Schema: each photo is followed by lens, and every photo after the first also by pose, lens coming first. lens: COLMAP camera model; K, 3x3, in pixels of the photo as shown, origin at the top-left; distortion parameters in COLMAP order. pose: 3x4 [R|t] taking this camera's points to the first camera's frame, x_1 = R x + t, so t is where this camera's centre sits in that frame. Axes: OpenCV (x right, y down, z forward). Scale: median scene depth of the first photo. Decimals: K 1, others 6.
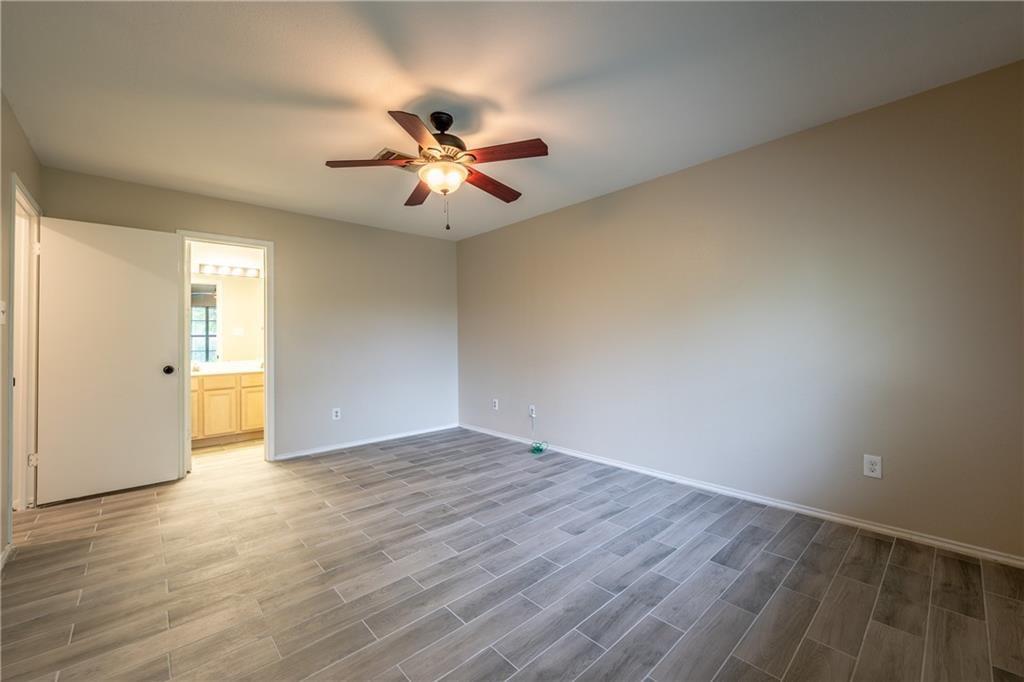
lens RADIAL K [[409.9, 0, 510.6], [0, 409.9, 336.4], [0, 0, 1]] dist [-0.002690, -0.000392]
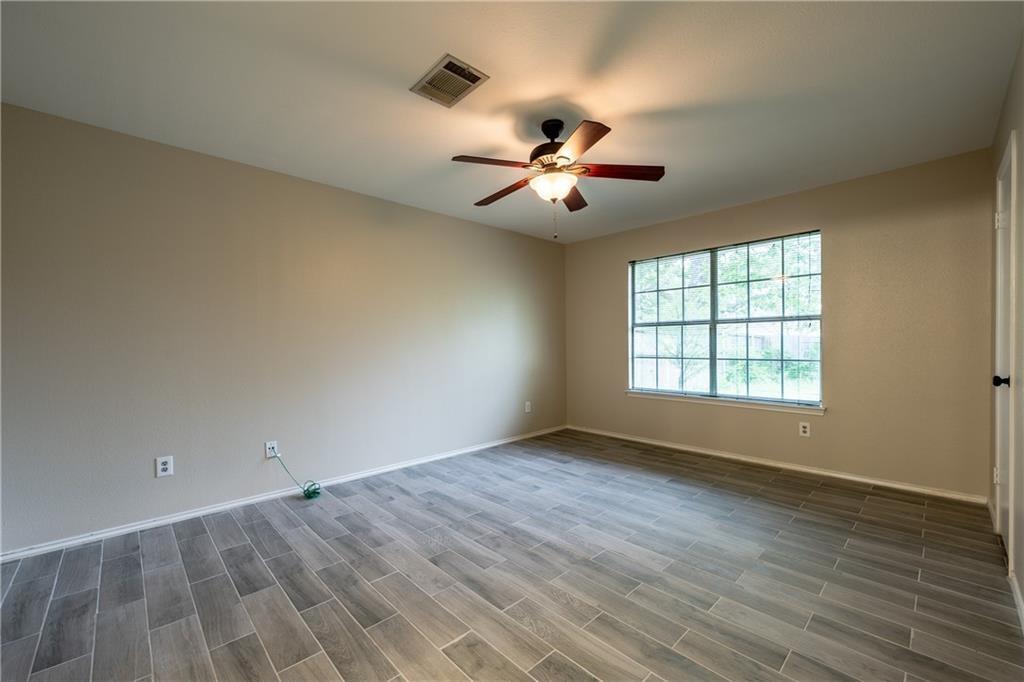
lens RADIAL K [[409.9, 0, 510.0], [0, 409.9, 348.3], [0, 0, 1]] dist [-0.002690, -0.000392]
pose [[-0.023638, 0.004820, 0.999709, -1.041834], [0.001330, 0.999988, -0.004790, 0.025062], [-0.999720, 0.001217, -0.023644, 0.988149]]
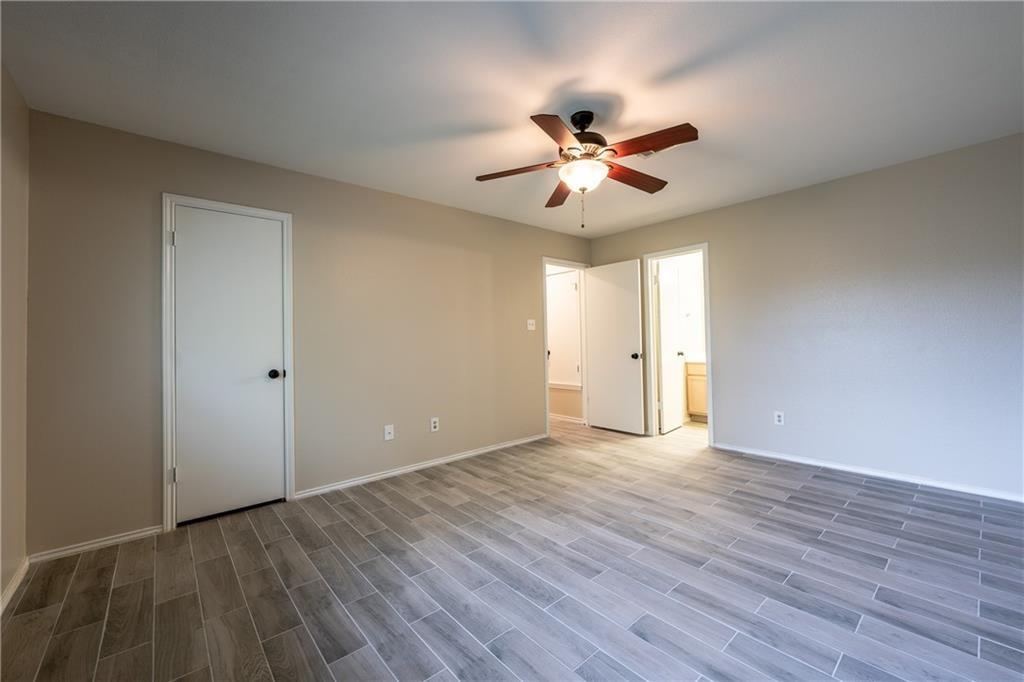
lens RADIAL K [[409.9, 0, 505.1], [0, 409.9, 332.7], [0, 0, 1]] dist [-0.002690, -0.000392]
pose [[-0.036025, -0.005316, -0.999337, 0.732536], [0.029013, 0.999559, -0.006363, -0.003962], [0.998930, -0.029223, -0.035854, 0.725076]]
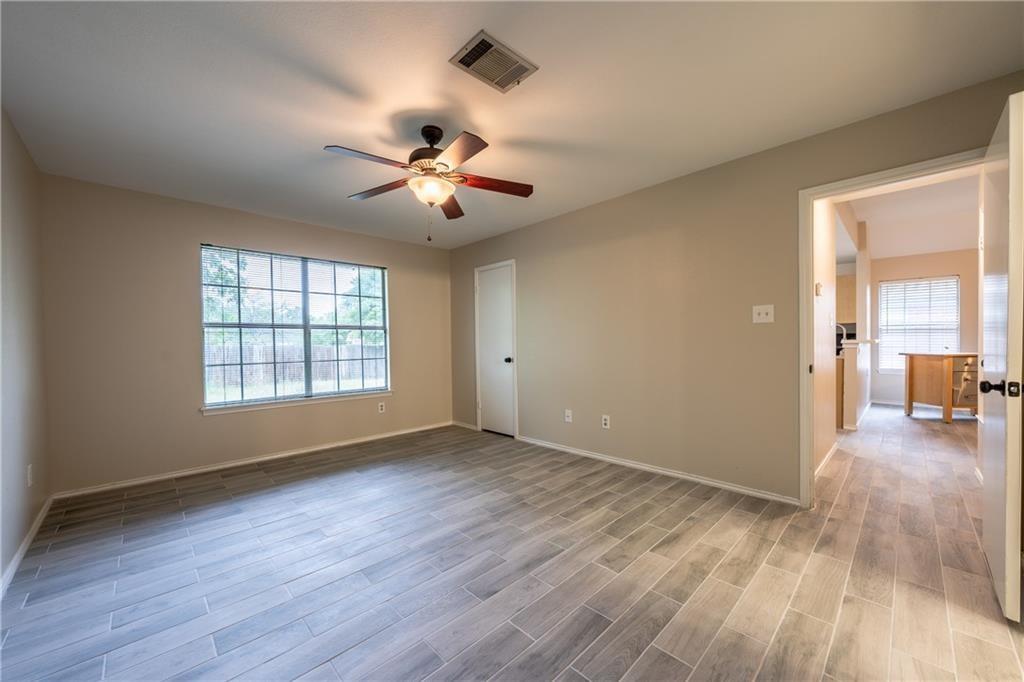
lens RADIAL K [[383.0, 0, 506.7], [0, 383.0, 349.3], [0, 0, 1]] dist [0.001937, -0.000005]
pose [[-0.999363, 0.029385, -0.020247, -0.284691], [0.029189, 0.999525, 0.009913, 0.017662], [0.020528, 0.009315, -0.999746, 1.743705]]
